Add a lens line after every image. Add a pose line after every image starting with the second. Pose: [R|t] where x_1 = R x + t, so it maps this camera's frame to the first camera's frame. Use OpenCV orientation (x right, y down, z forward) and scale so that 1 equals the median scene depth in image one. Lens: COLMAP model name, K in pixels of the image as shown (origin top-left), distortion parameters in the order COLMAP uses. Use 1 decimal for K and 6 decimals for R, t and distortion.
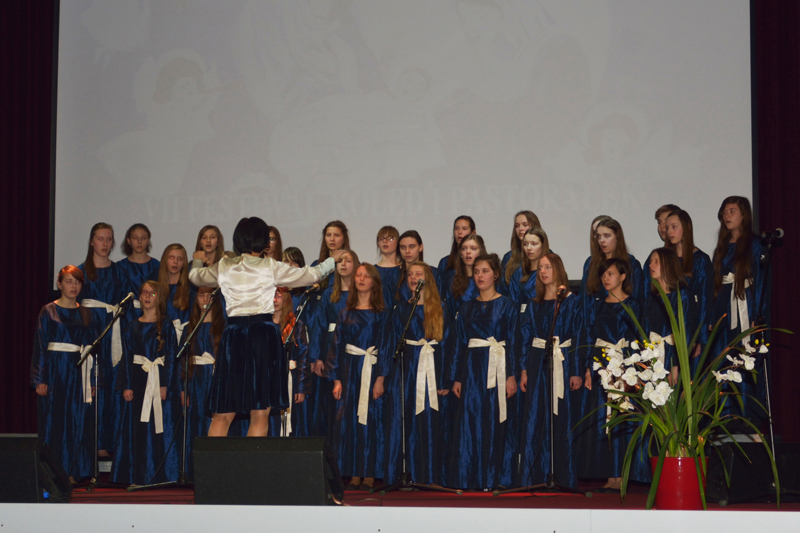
lens RADIAL K [[1558.3, 0, 395.8], [0, 1558.3, 268.2], [0, 0, 1]] dist [-0.156053, 0.000000]
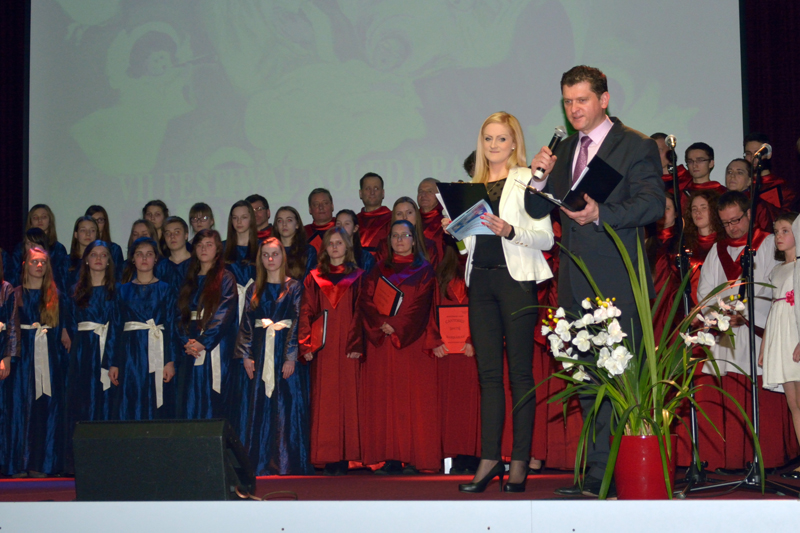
lens RADIAL K [[1558.3, 0, 401.0], [0, 1558.3, 267.2], [0, 0, 1]] dist [-0.156053, 0.000000]
pose [[0.999799, -0.019846, 0.002973, 0.050627], [0.019810, 0.999734, 0.011780, 0.017598], [-0.003206, -0.011719, 0.999926, 0.154951]]
